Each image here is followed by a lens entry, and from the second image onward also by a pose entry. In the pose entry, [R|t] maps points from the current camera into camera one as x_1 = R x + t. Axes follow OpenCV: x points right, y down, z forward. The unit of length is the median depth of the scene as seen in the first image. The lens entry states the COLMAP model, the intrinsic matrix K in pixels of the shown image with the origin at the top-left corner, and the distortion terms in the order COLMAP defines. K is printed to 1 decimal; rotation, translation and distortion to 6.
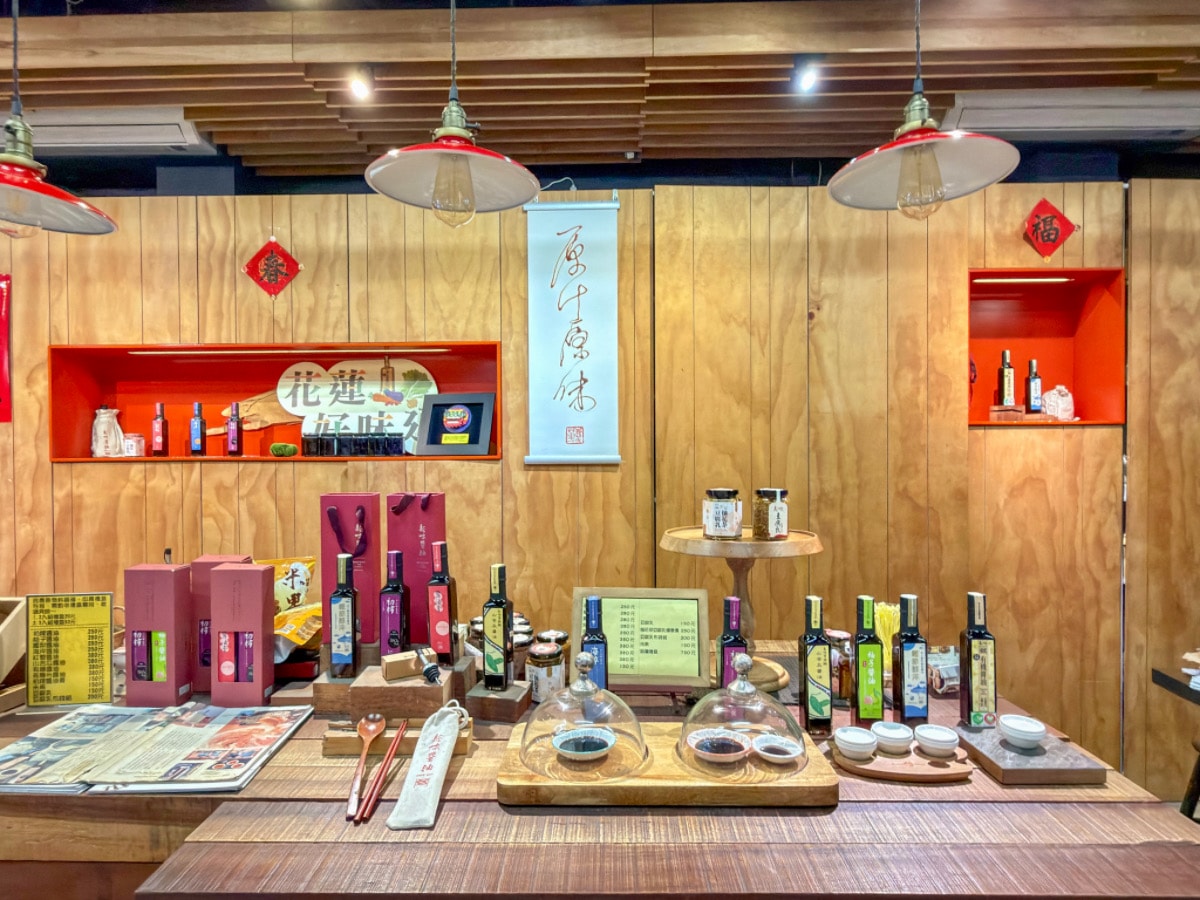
lens RADIAL K [[709.9, 0, 600.0], [0, 709.9, 450.0], [0, 0, 1]] dist [-0.000541, 0.000677]
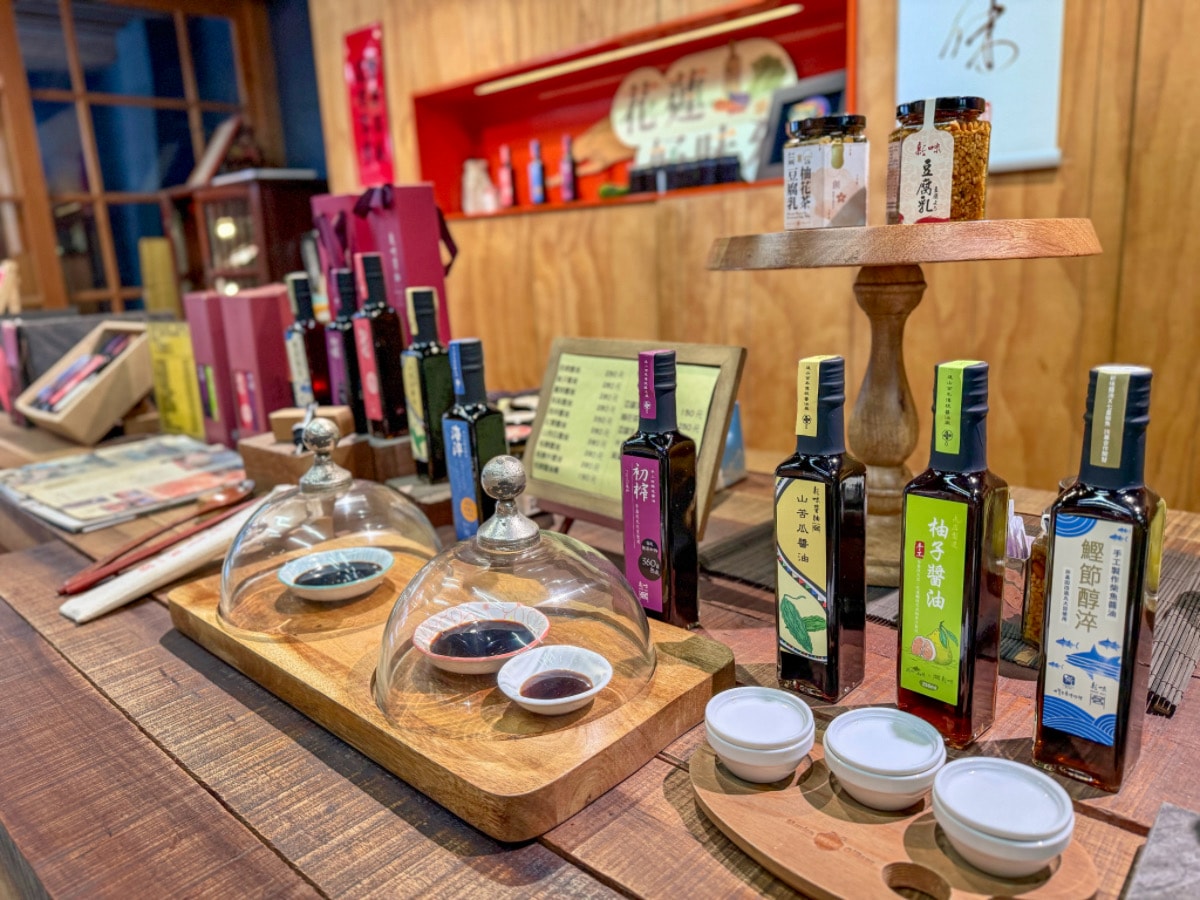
lens RADIAL K [[866.5, 0, 600.0], [0, 866.5, 450.0], [0, 0, 1]] dist [0.039725, -0.085681]
pose [[0.729673, 0.119751, -0.673229, 0.240344], [0.043729, 0.974359, 0.220711, 0.068168], [0.682396, -0.190487, 0.705727, 0.267796]]
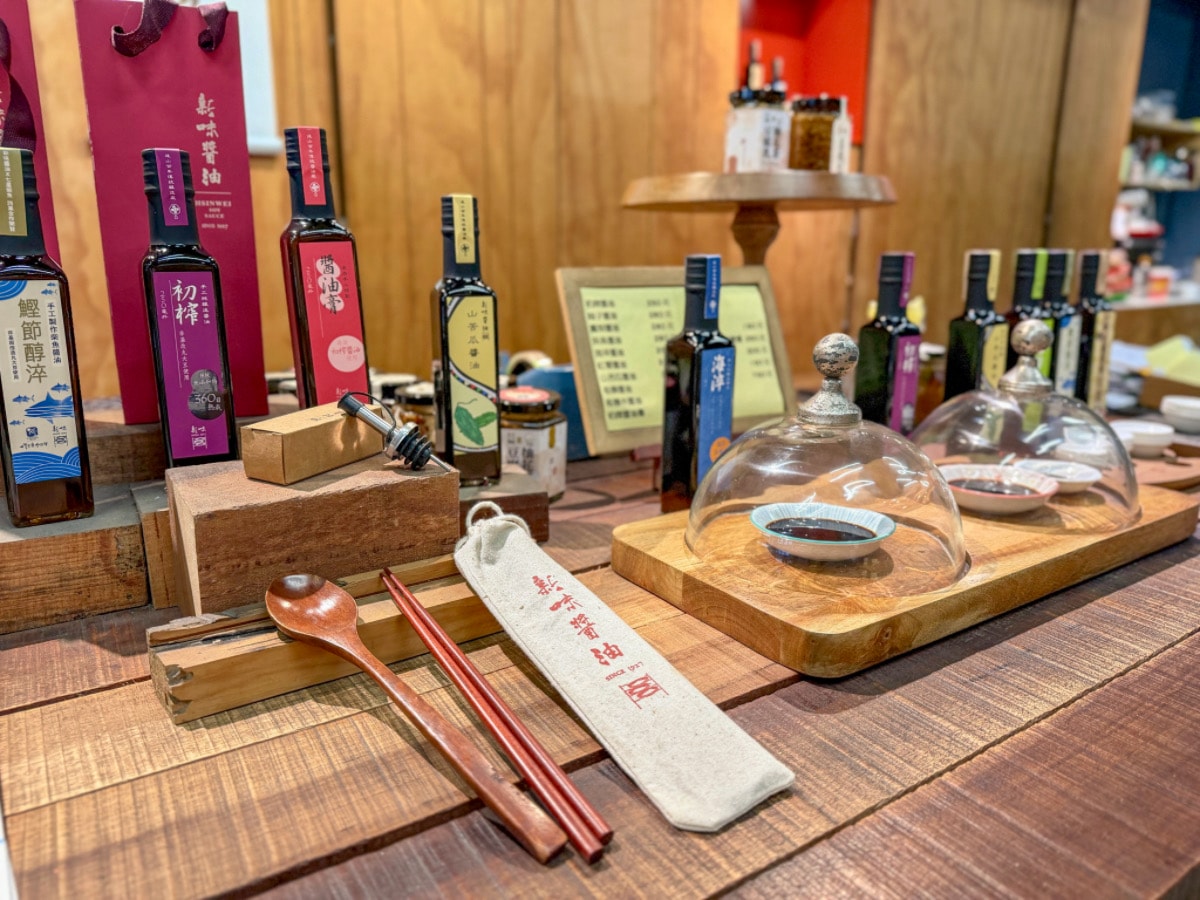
lens RADIAL K [[866.5, 0, 600.0], [0, 866.5, 450.0], [0, 0, 1]] dist [0.039725, -0.085681]
pose [[0.816572, -0.124983, 0.563551, -0.185908], [-0.004187, 0.974971, 0.222293, 0.094892], [-0.577229, -0.183878, 0.795610, 0.256647]]
